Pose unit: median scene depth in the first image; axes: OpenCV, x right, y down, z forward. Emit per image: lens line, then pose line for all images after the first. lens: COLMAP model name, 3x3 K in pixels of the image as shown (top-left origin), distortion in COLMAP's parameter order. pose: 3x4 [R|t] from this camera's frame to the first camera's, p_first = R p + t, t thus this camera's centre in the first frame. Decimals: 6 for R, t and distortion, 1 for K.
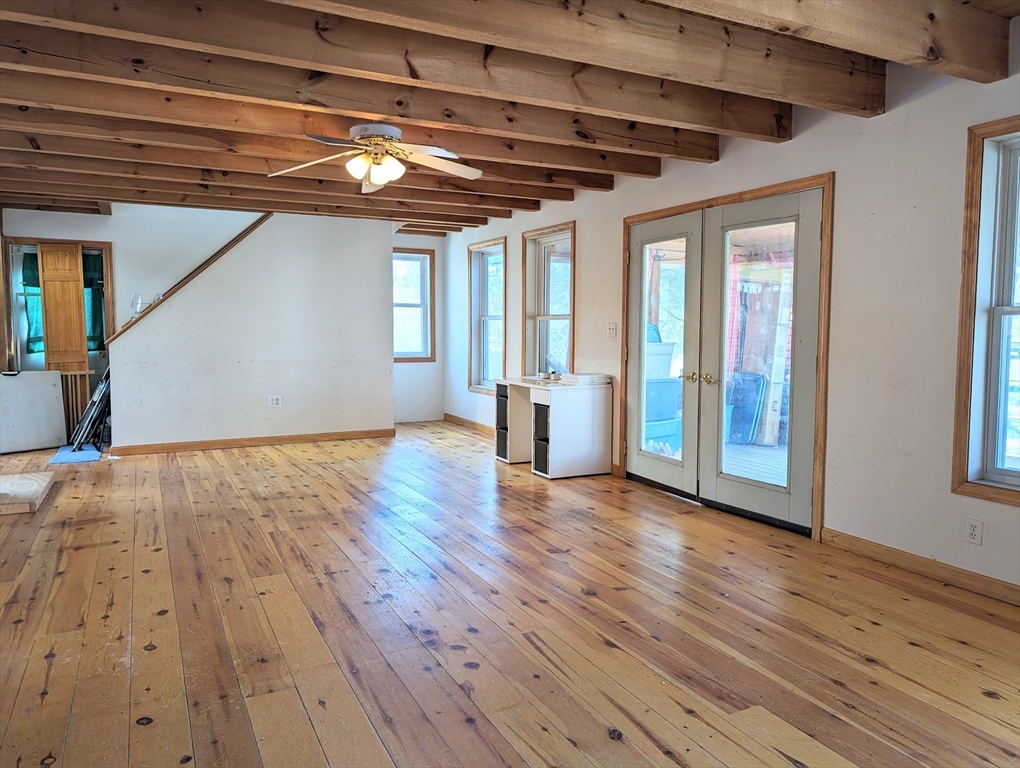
lens RADIAL K [[729.7, 0, 507.9], [0, 729.7, 364.4], [0, 0, 1]] dist [0.005750, -0.000285]
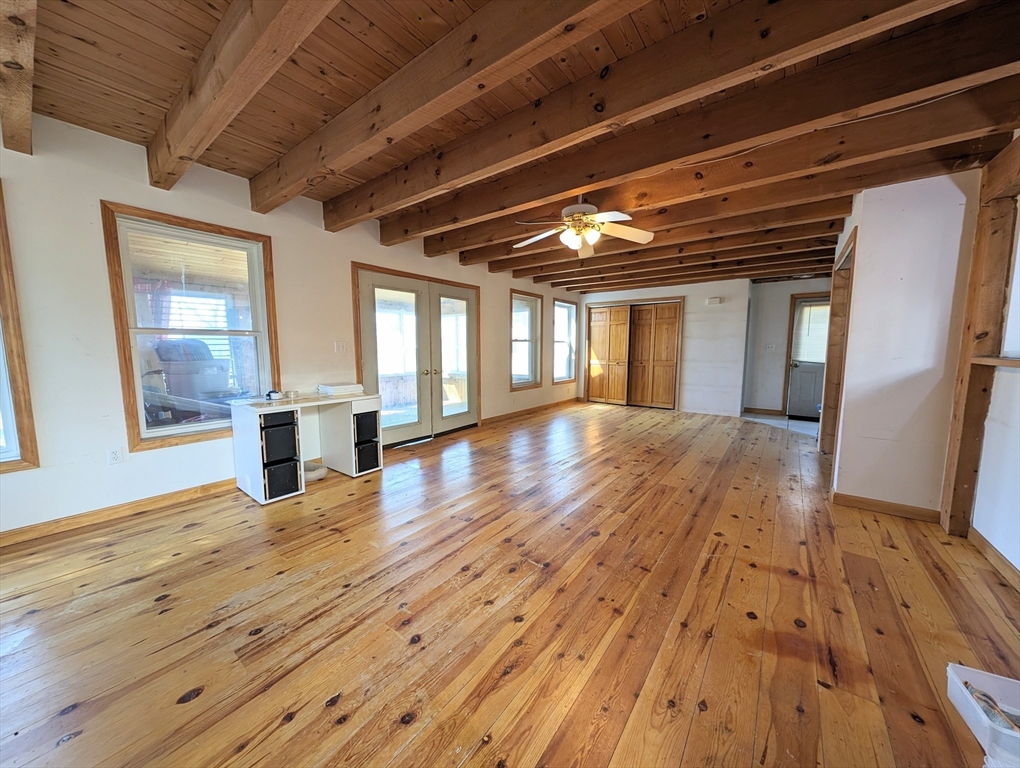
lens RADIAL K [[365.5, 0, 507.1], [0, 365.5, 385.2], [0, 0, 1]] dist [-0.000028, -0.000104]
pose [[-0.434262, -0.099176, 0.895310, -0.815443], [0.046382, 0.990140, 0.132178, -0.077642], [-0.899591, 0.098926, -0.425381, 1.497371]]
